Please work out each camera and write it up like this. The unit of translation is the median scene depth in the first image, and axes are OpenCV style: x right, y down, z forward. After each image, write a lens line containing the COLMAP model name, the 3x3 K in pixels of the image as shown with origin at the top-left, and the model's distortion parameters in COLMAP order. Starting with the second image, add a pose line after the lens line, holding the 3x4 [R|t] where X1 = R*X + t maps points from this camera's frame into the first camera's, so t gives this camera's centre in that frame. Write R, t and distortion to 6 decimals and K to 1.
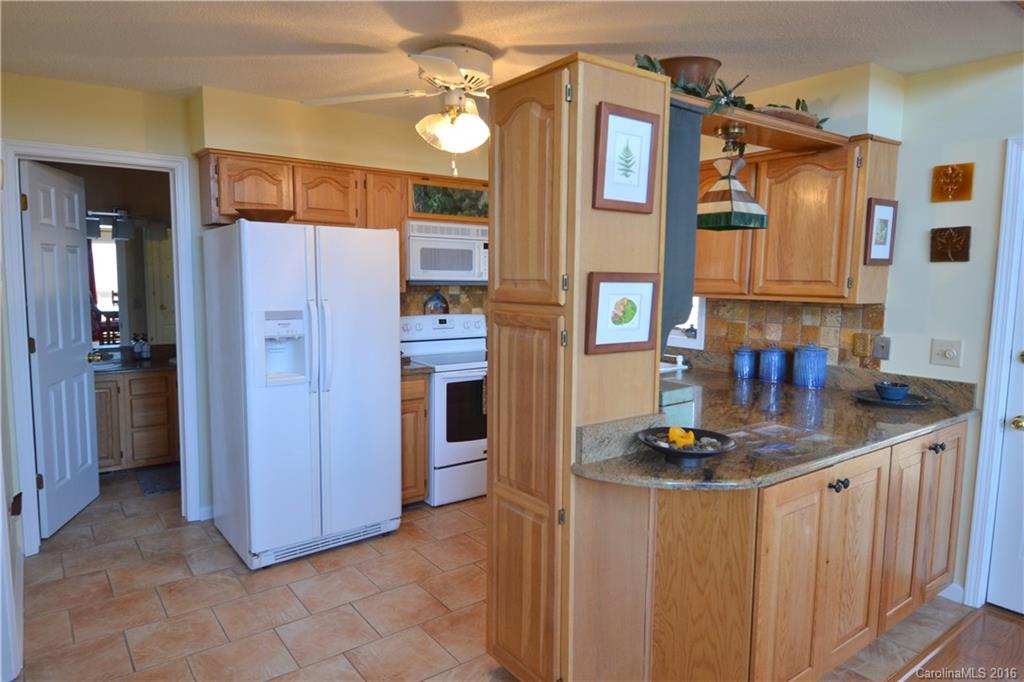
lens RADIAL K [[642.9, 0, 512.0], [0, 642.9, 341.0], [0, 0, 1]] dist [-0.000070, -0.002545]
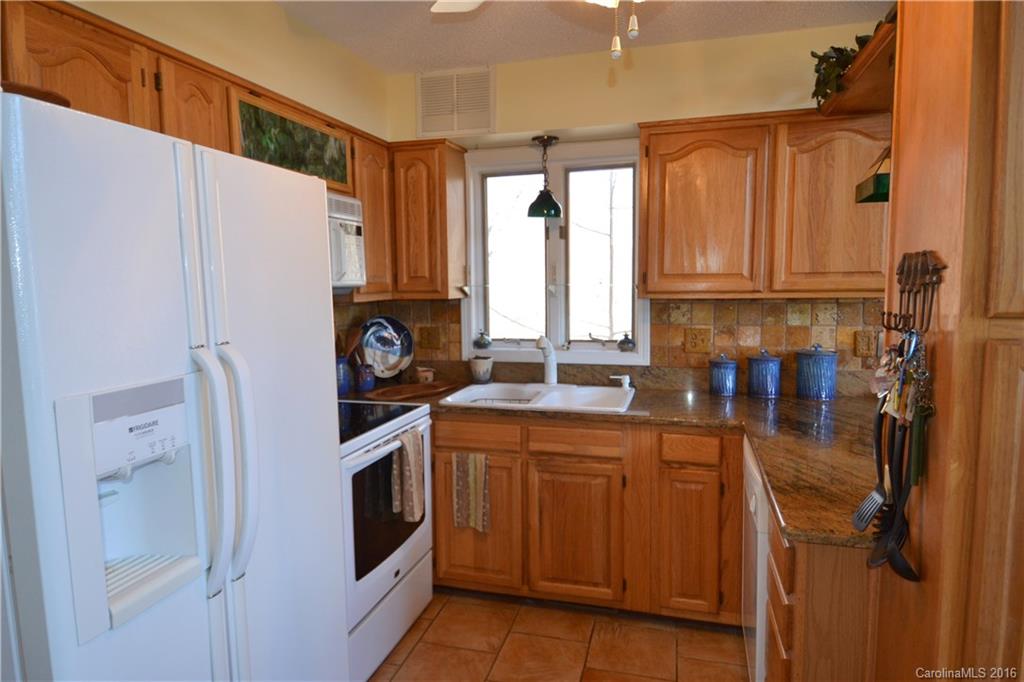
lens RADIAL K [[642.9, 0, 512.0], [0, 642.9, 341.0], [0, 0, 1]] dist [-0.000070, -0.002545]
pose [[0.792972, -0.080239, 0.603951, -0.341484], [0.084339, 0.996203, 0.021618, -0.052032], [-0.603392, 0.033794, 0.796728, 0.523985]]
